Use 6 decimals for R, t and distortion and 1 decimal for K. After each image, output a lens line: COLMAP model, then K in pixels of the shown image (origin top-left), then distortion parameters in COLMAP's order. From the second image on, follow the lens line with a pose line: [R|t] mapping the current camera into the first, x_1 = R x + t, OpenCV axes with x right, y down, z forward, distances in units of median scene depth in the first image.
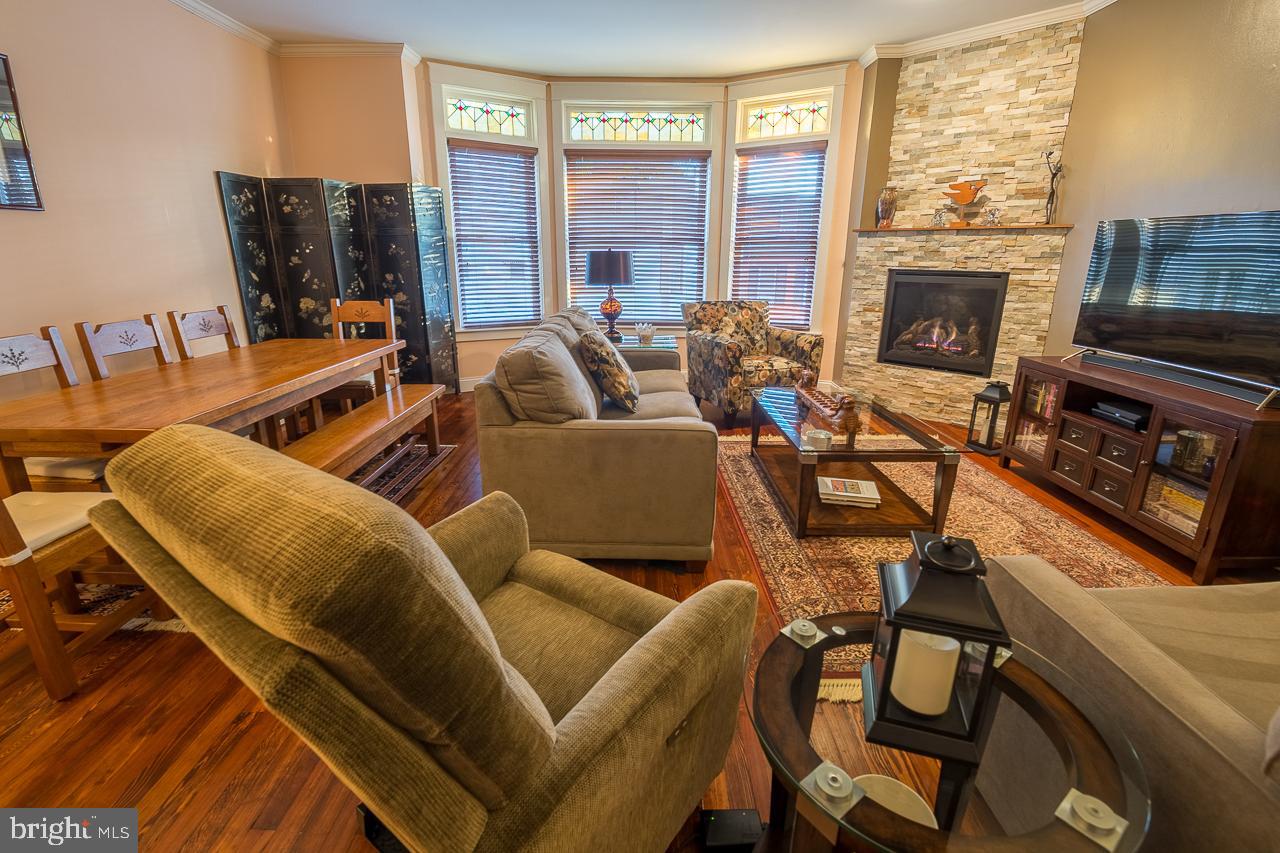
lens RADIAL K [[552.5, 0, 633.5], [0, 552.5, 420.8], [0, 0, 1]] dist [-0.005473, -0.008048]
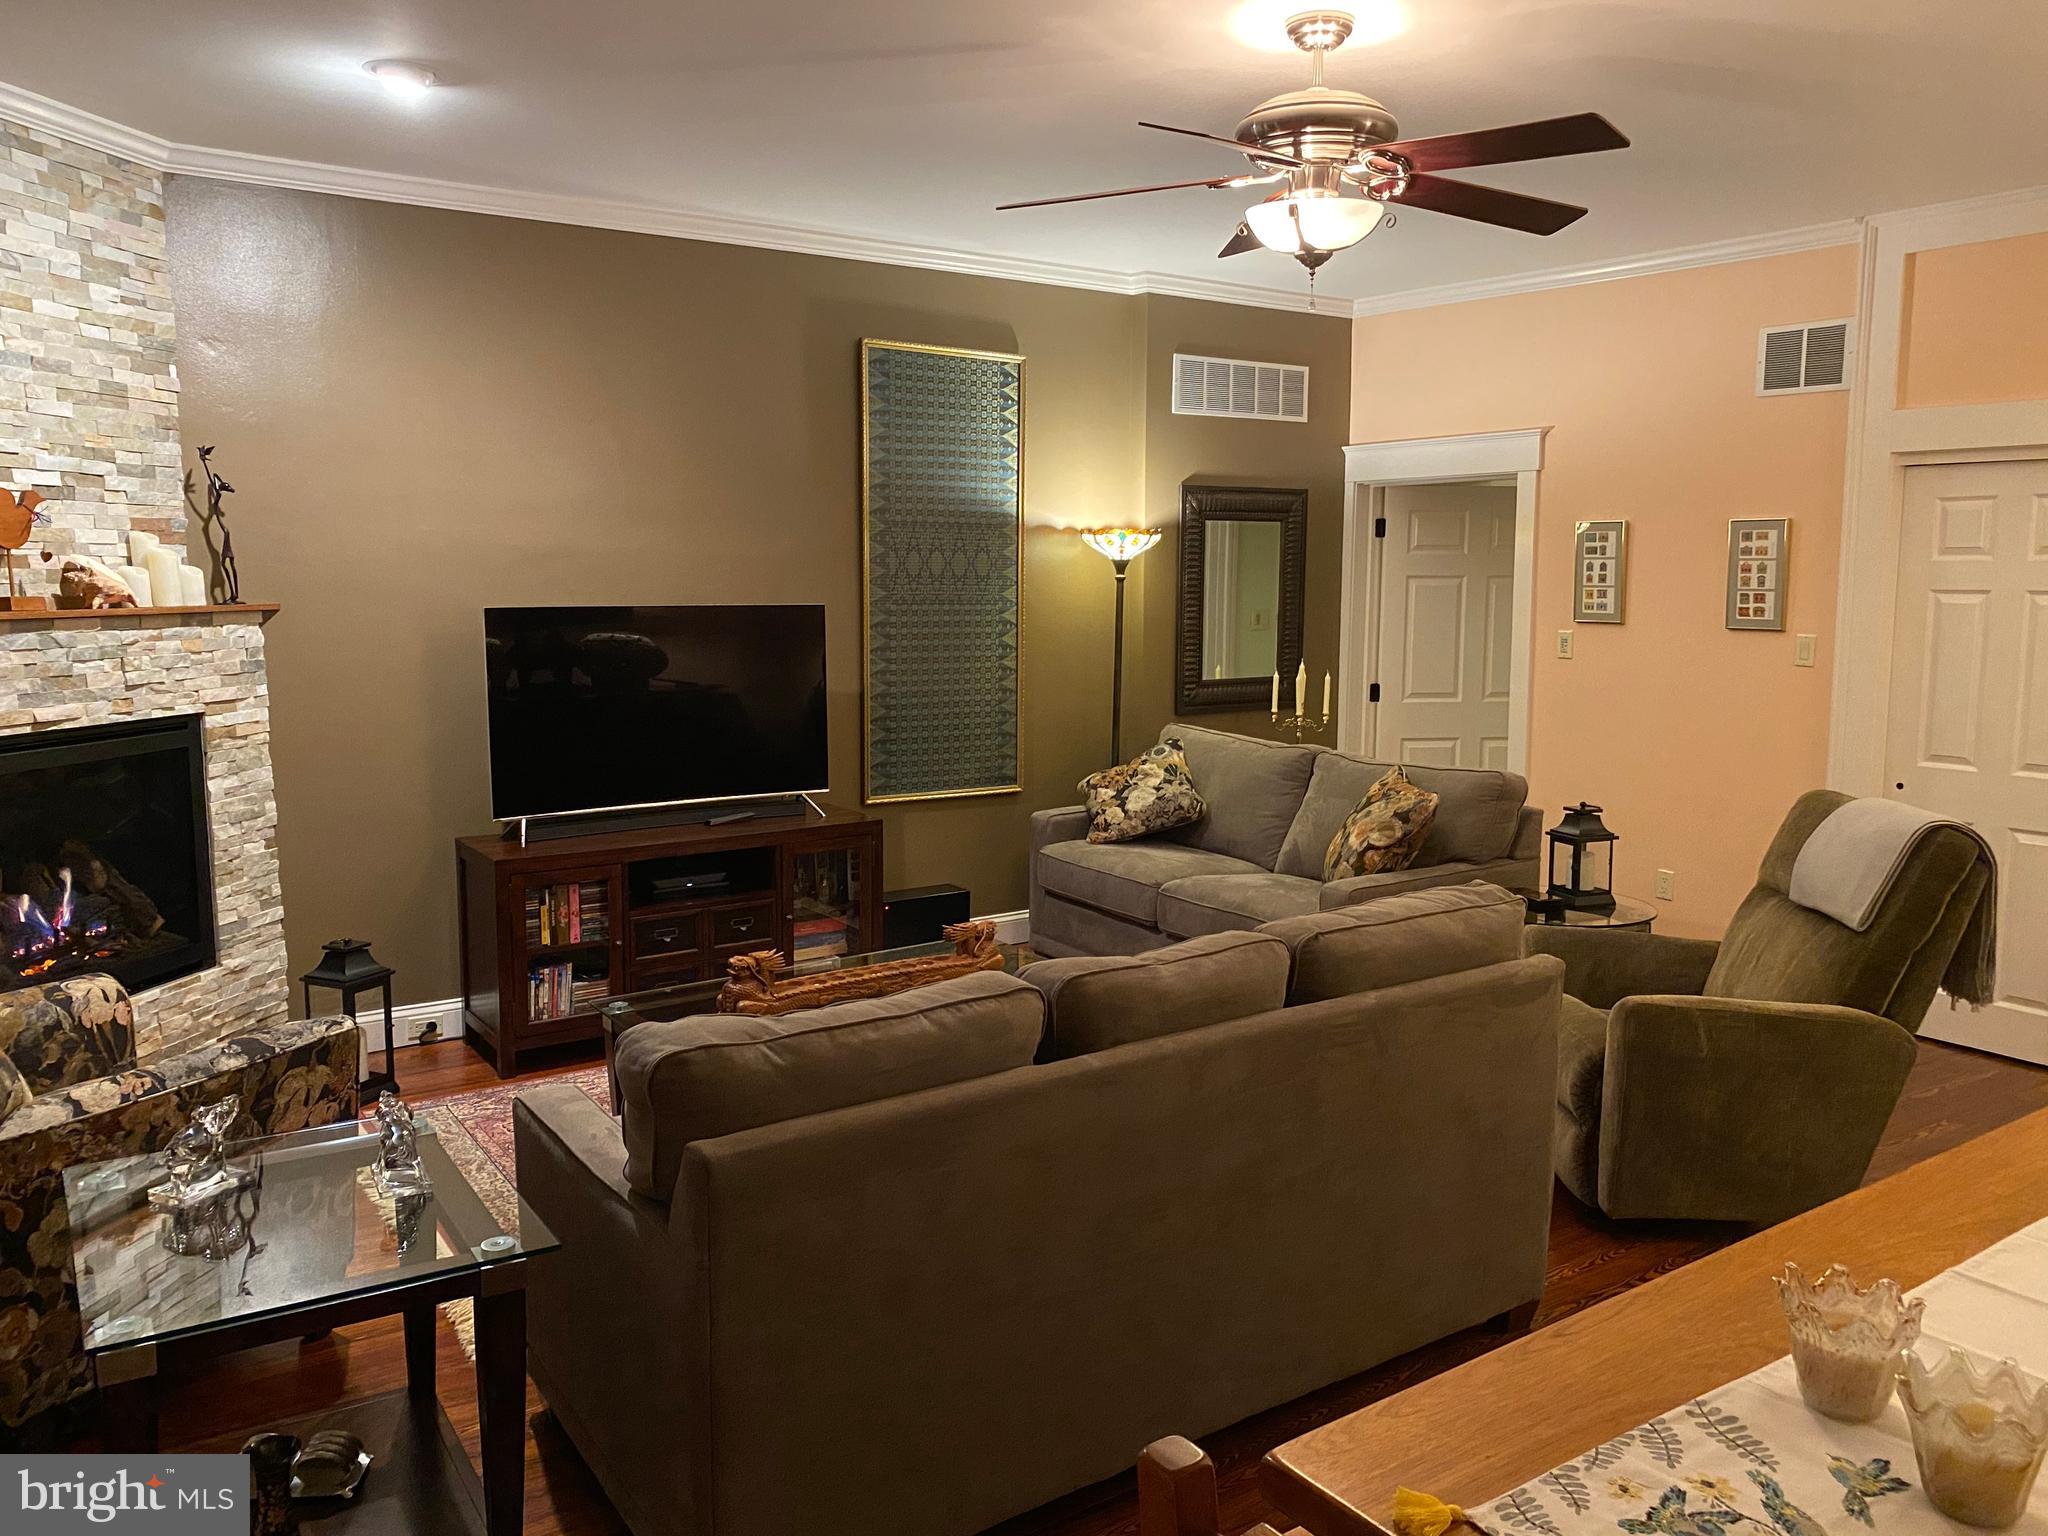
lens RADIAL K [[1502.0, 0, 1024.0], [0, 1502.0, 768.0], [0, 0, 1]] dist [0.007461, 0.001534]
pose [[-0.567927, -0.113883, 0.815162, -0.594062], [0.229880, 0.929024, 0.289949, -0.407277], [-0.790325, 0.352059, -0.501438, 1.064312]]
